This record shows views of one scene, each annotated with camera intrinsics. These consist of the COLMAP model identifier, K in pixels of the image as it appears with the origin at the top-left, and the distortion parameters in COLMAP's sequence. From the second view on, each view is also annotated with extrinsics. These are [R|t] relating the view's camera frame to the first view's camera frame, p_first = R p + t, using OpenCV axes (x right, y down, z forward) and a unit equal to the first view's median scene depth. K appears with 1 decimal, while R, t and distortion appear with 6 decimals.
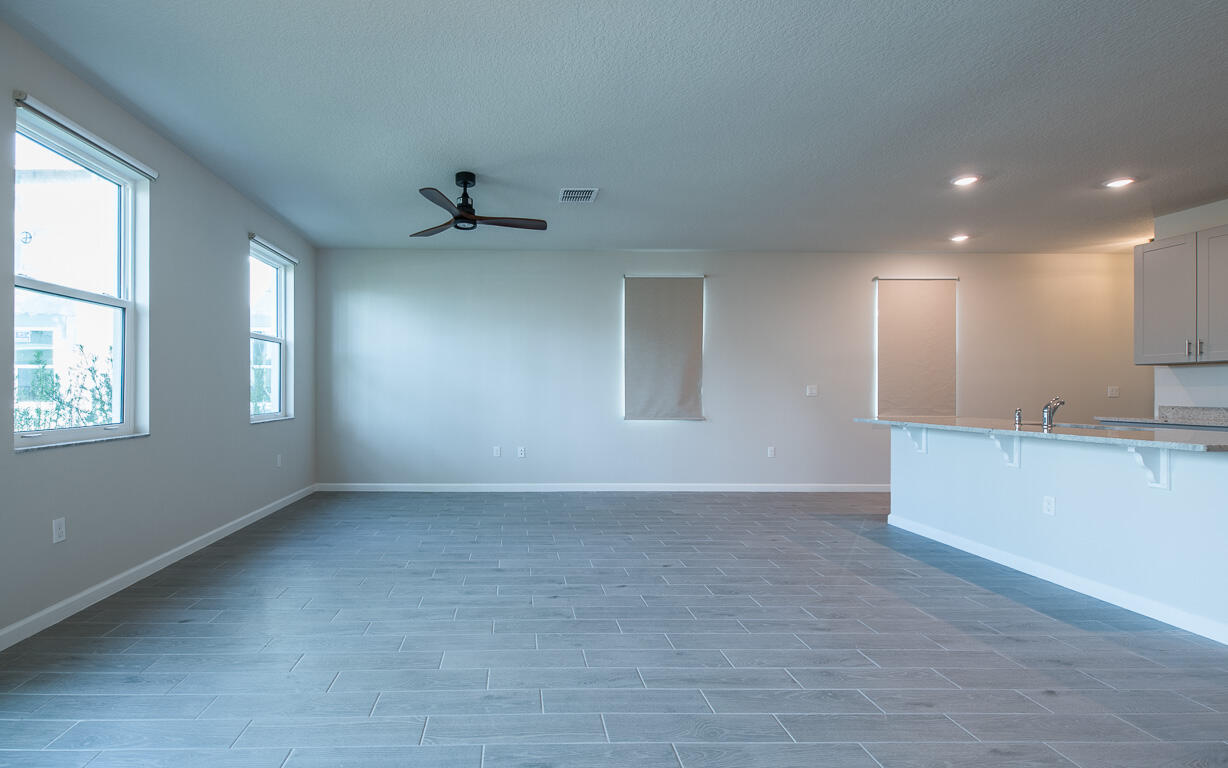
lens RADIAL K [[542.5, 0, 613.4], [0, 542.5, 391.8], [0, 0, 1]] dist [0.000338, -0.001451]
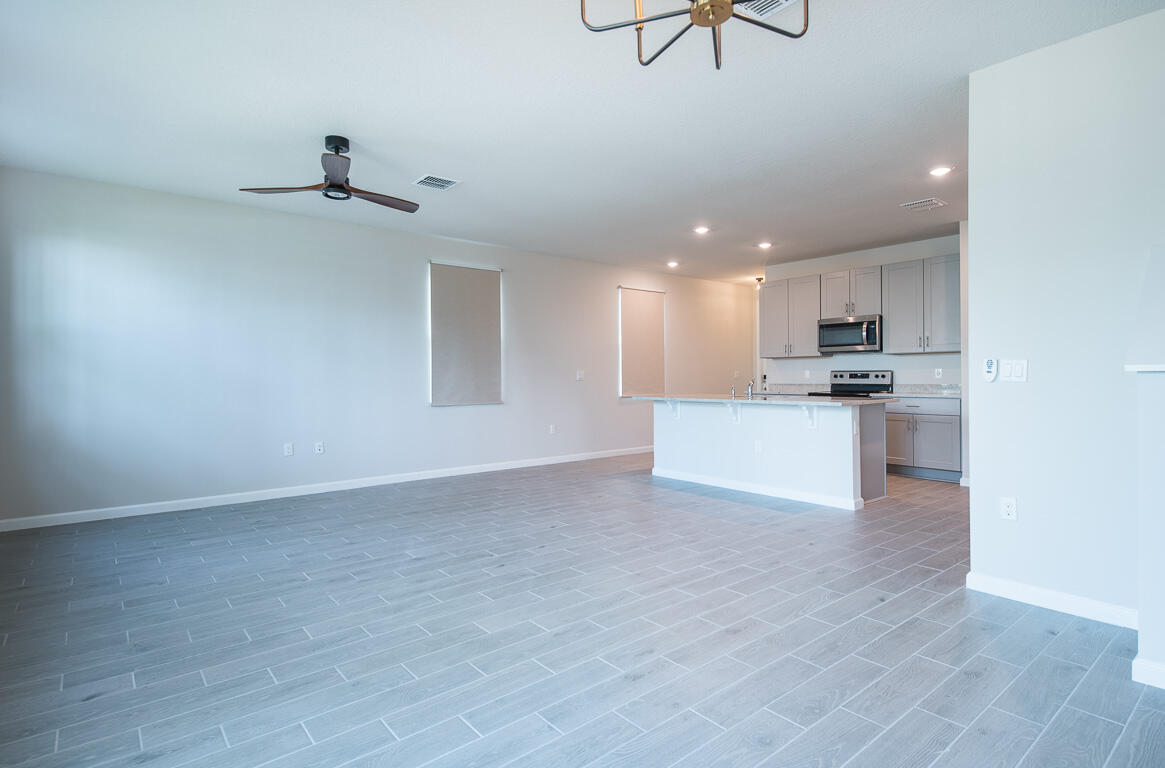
lens RADIAL K [[595.3, 0, 582.4], [0, 595.3, 376.2], [0, 0, 1]] dist [0.005893, -0.001893]
pose [[0.775933, -0.006868, 0.630778, -0.579580], [0.010125, 0.999948, -0.001568, 0.001415], [-0.630734, 0.007603, 0.775961, -0.026286]]
